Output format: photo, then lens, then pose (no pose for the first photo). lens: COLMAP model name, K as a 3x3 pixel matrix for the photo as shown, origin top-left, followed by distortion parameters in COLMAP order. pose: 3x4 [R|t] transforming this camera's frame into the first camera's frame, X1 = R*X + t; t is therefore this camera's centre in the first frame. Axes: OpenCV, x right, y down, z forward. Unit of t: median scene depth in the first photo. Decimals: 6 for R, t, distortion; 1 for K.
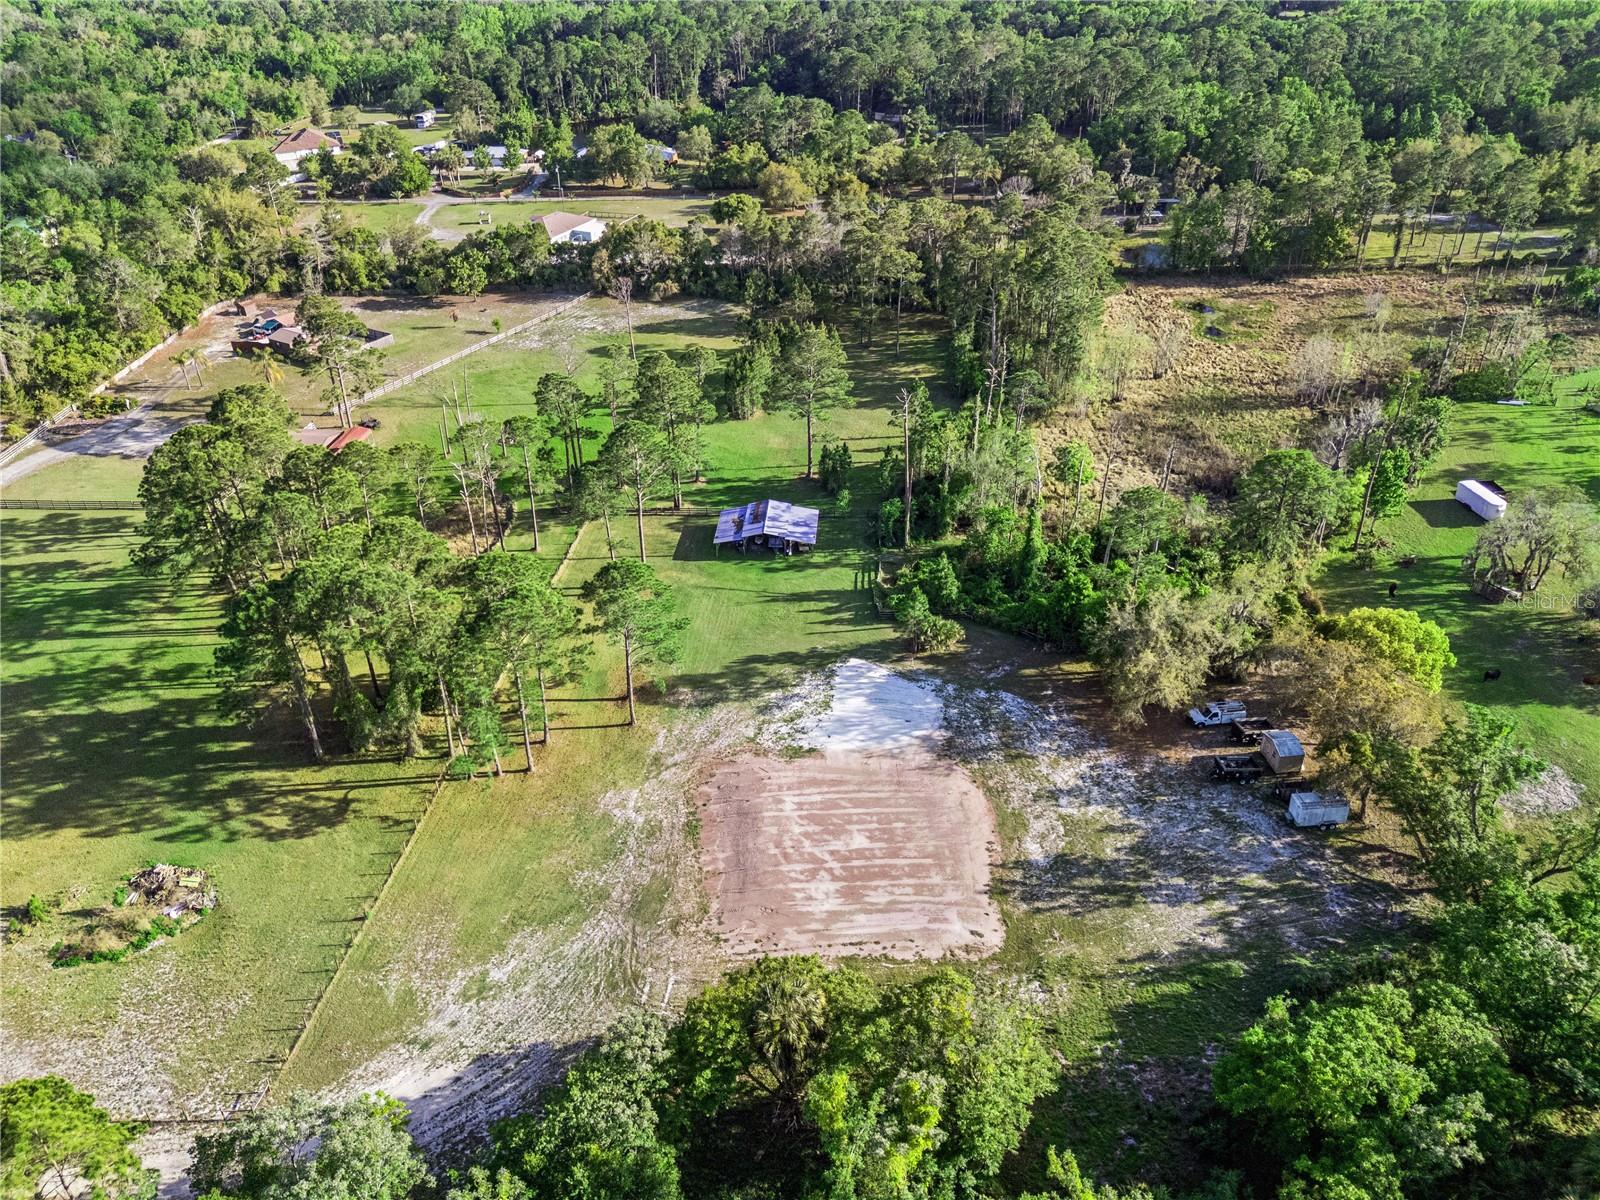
lens RADIAL K [[1226.8, 0, 806.8], [0, 1226.8, 591.6], [0, 0, 1]] dist [0.104974, -0.123270]
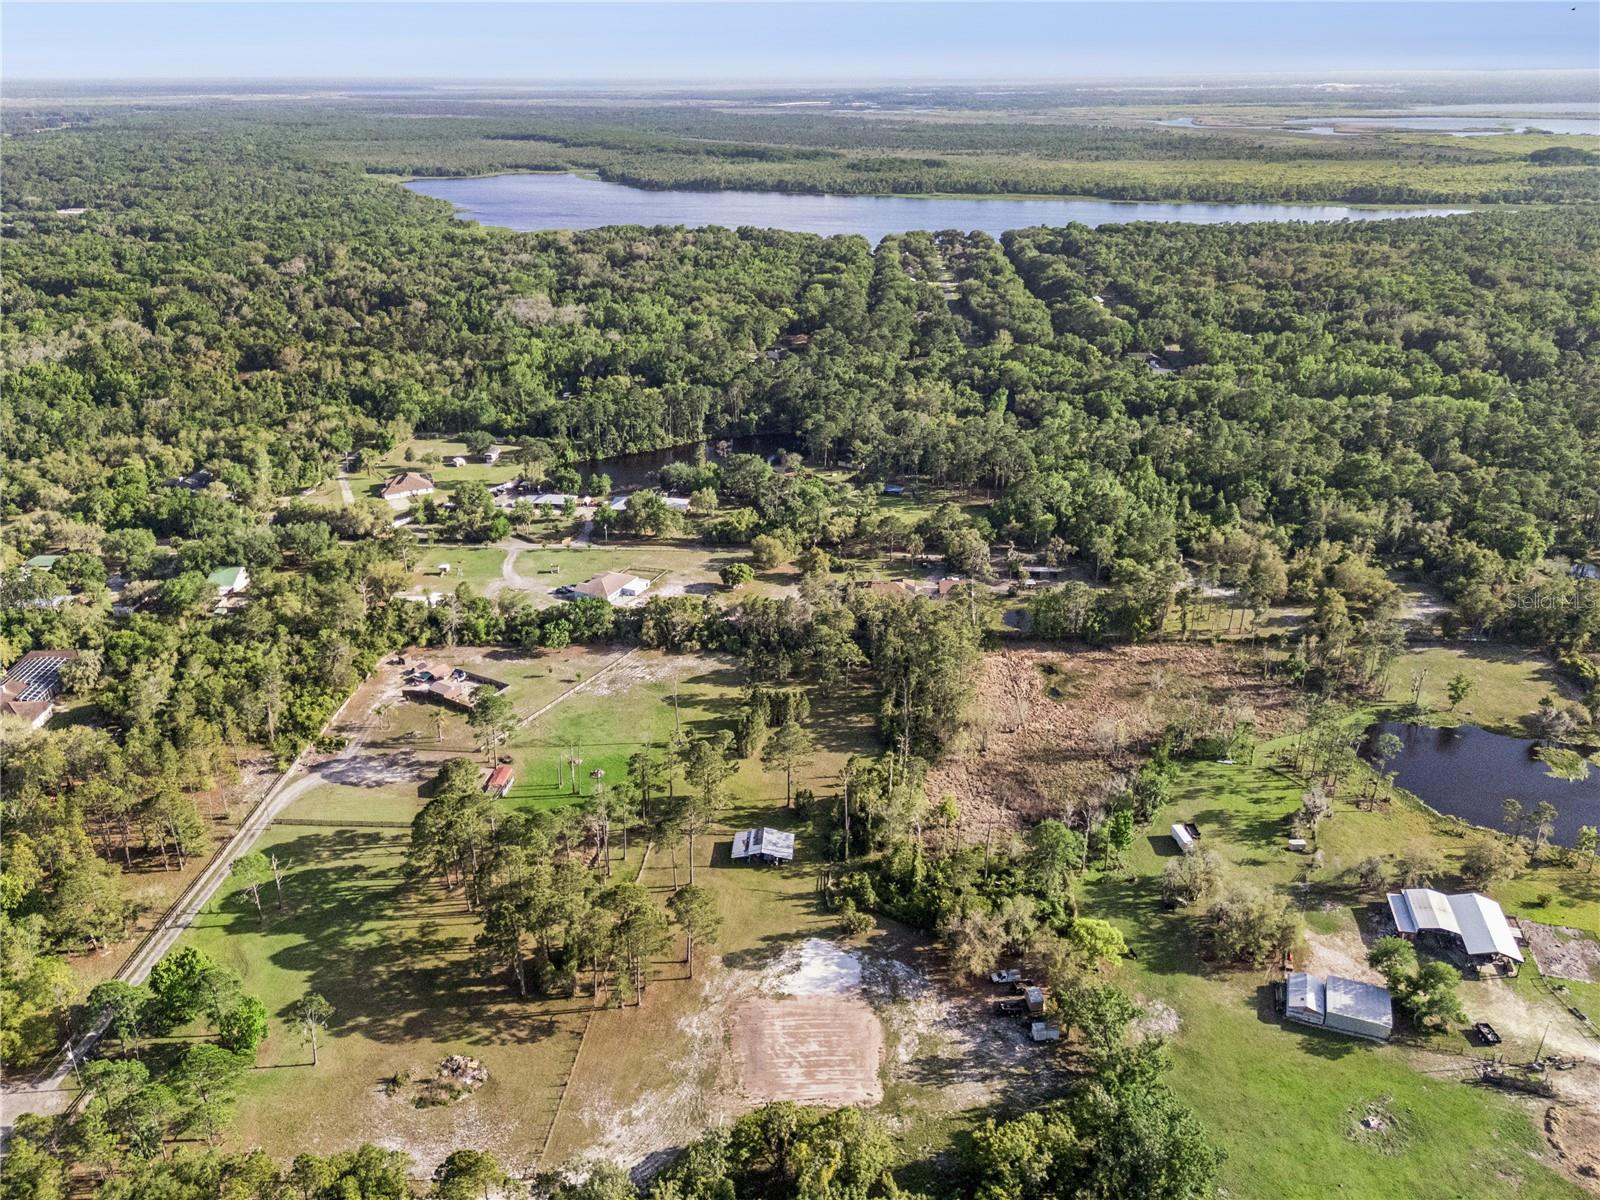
lens RADIAL K [[1226.8, 0, 806.8], [0, 1226.8, 591.6], [0, 0, 1]] dist [0.104974, -0.123270]
pose [[0.999500, 0.019498, 0.024874, -0.021854], [-0.015635, 0.989009, -0.147028, -0.150968], [-0.027467, 0.146566, 0.988820, -0.717244]]
